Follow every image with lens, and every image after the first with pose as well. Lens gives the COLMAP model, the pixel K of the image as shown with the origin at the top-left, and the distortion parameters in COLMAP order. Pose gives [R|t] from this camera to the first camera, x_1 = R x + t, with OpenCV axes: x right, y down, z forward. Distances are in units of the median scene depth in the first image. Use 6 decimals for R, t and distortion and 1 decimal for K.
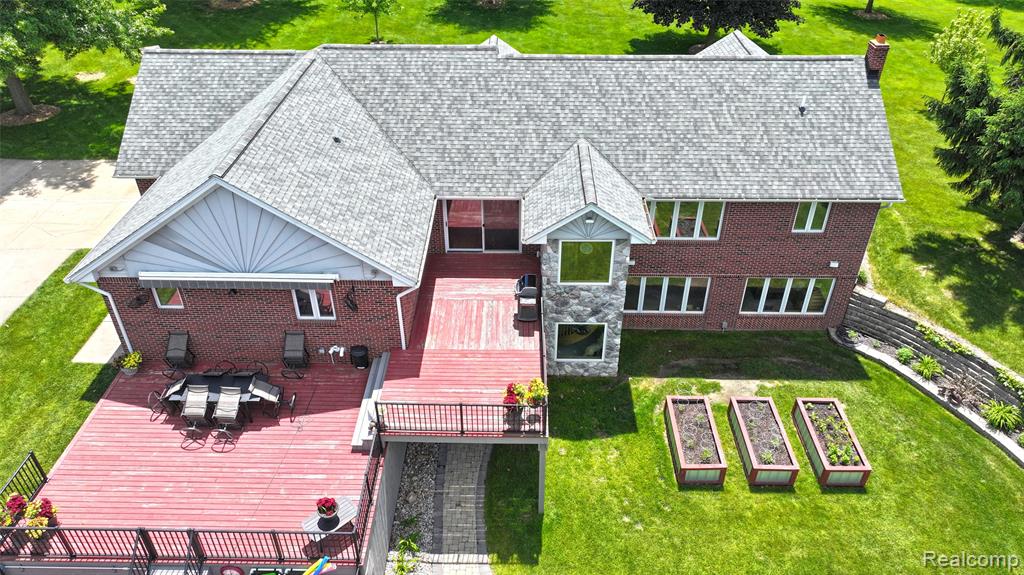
lens RADIAL K [[721.5, 0, 517.0], [0, 721.5, 284.1], [0, 0, 1]] dist [-0.001863, 0.017360]
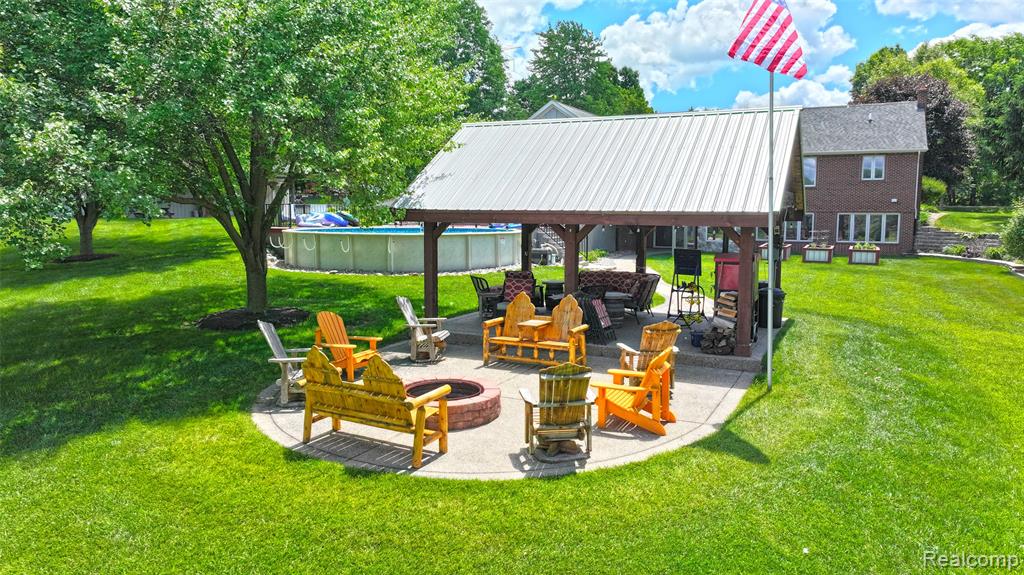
lens RADIAL K [[721.5, 0, 517.0], [0, 721.5, 284.1], [0, 0, 1]] dist [-0.001863, 0.017360]
pose [[0.908949, 0.043762, -0.414605, 0.377441], [-0.239858, 0.868297, -0.434198, 1.096876], [0.340999, 0.494110, 0.799734, -0.496830]]
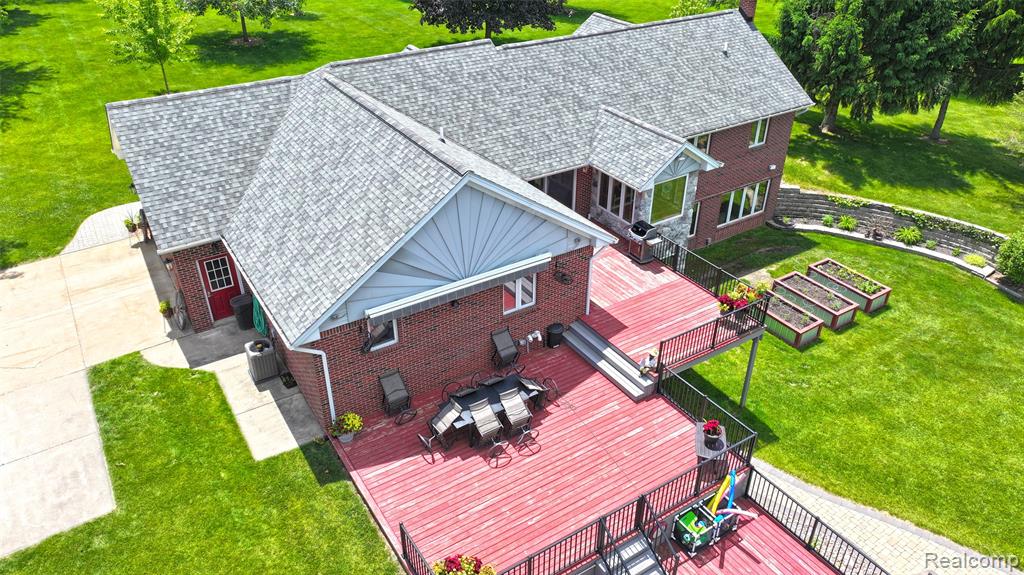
lens RADIAL K [[721.5, 0, 517.0], [0, 721.5, 284.1], [0, 0, 1]] dist [-0.001863, 0.017360]
pose [[0.831873, -0.292447, 0.471660, -0.647878], [0.316359, 0.948167, 0.029932, -0.013015], [-0.455966, 0.124314, 0.881272, 0.110849]]
